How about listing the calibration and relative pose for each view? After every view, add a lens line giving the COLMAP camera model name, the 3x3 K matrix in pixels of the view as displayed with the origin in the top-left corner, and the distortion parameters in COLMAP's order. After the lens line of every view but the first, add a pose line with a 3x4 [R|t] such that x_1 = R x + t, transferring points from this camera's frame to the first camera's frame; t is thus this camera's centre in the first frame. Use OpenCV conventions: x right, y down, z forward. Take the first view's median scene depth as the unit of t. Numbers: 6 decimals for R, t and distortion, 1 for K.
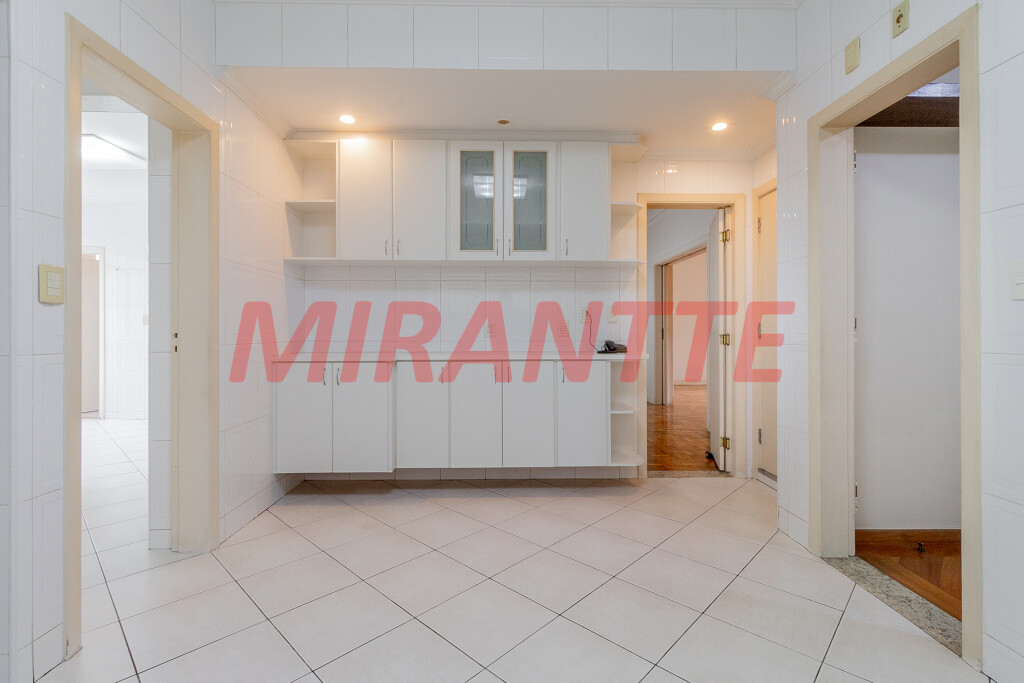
lens RADIAL K [[478.4, 0, 506.4], [0, 478.4, 333.3], [0, 0, 1]] dist [-0.003149, 0.001384]
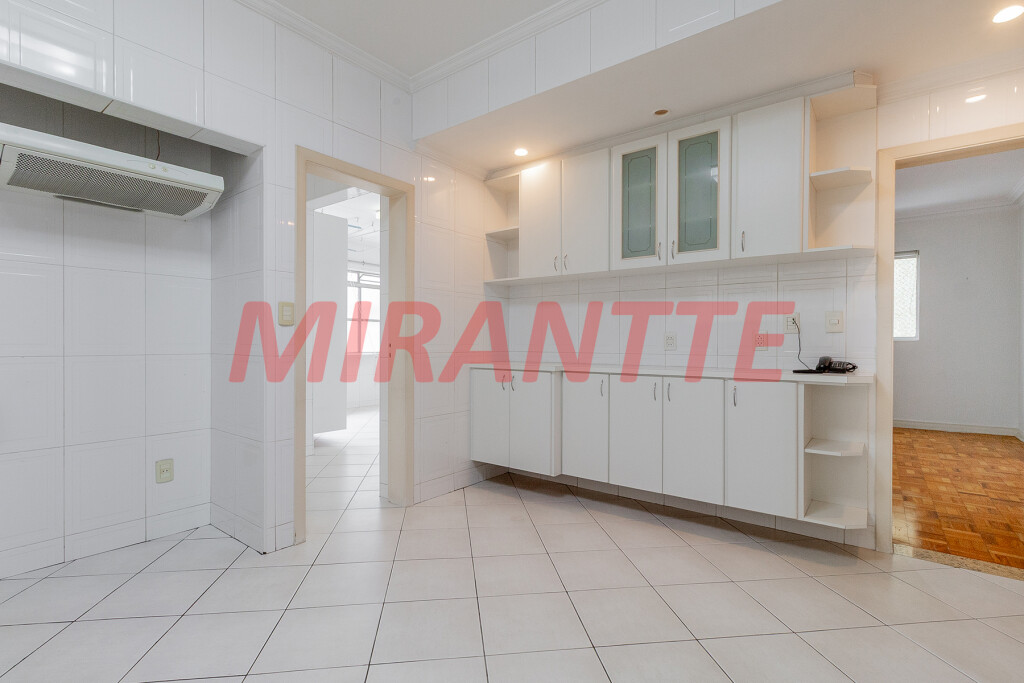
lens RADIAL K [[478.4, 0, 466.8], [0, 478.4, 349.8], [0, 0, 1]] dist [-0.003149, 0.001384]
pose [[0.765980, 0.011434, -0.642763, 0.286297], [-0.007059, 0.999931, 0.009375, 0.001568], [0.642826, -0.002644, 0.766008, 0.066969]]
